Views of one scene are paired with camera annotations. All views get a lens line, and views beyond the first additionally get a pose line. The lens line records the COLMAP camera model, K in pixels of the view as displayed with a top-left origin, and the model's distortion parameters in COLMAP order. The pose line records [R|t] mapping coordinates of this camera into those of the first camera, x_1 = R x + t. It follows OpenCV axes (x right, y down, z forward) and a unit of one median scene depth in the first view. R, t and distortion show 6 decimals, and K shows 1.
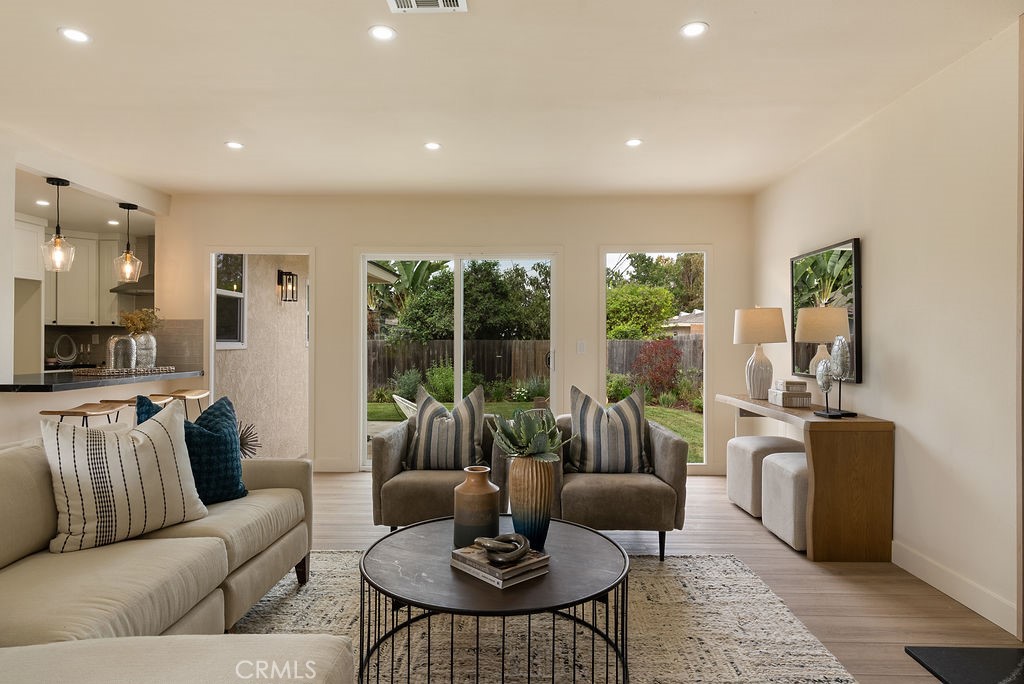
lens RADIAL K [[588.9, 0, 512.0], [0, 588.9, 342.0], [0, 0, 1]] dist [0.011979, -0.000029]
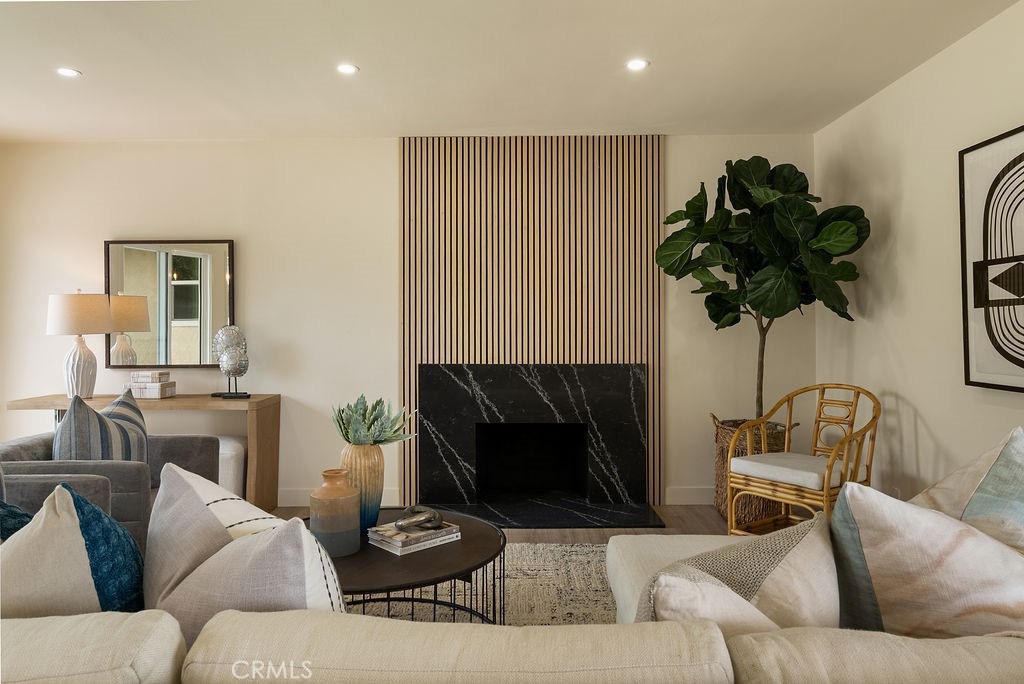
lens RADIAL K [[696.5, 0, 510.5], [0, 696.5, 319.8], [0, 0, 1]] dist [0.003065, 0.000329]
pose [[-0.012920, 0.005049, 0.999904, -0.606314], [0.007191, 0.999962, -0.004956, -0.009386], [-0.999891, 0.007126, -0.012956, 0.381669]]
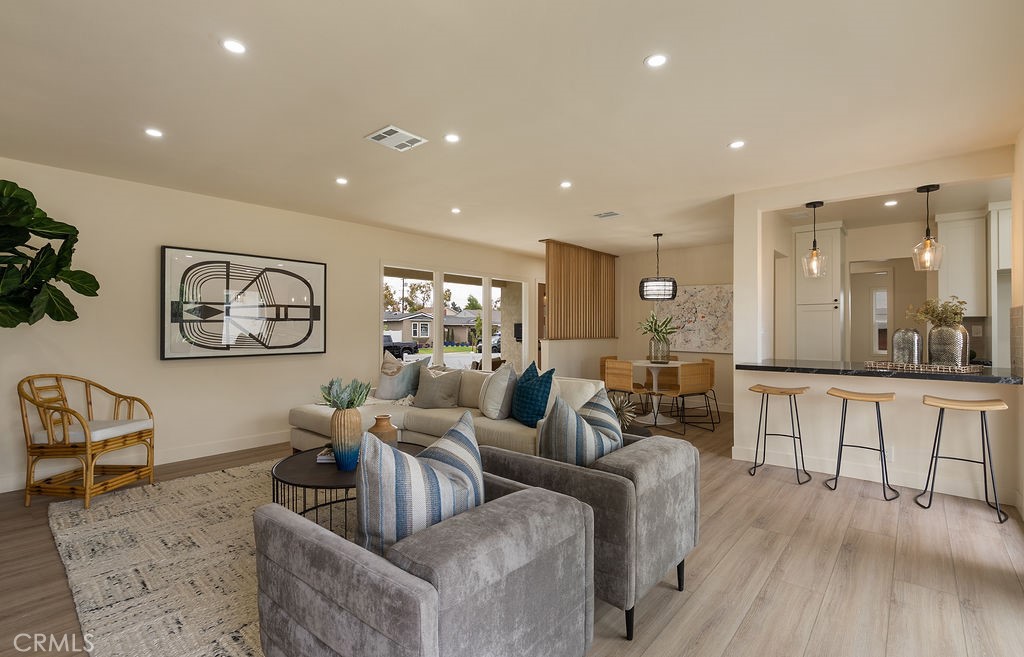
lens RADIAL K [[466.2, 0, 512.0], [0, 466.2, 328.5], [0, 0, 1]] dist [0.001107, -0.000183]
pose [[-0.640605, -0.002287, -0.767868, 0.352883], [-0.000774, 0.999997, -0.002333, -0.007566], [0.767871, -0.000901, -0.640604, 1.072163]]
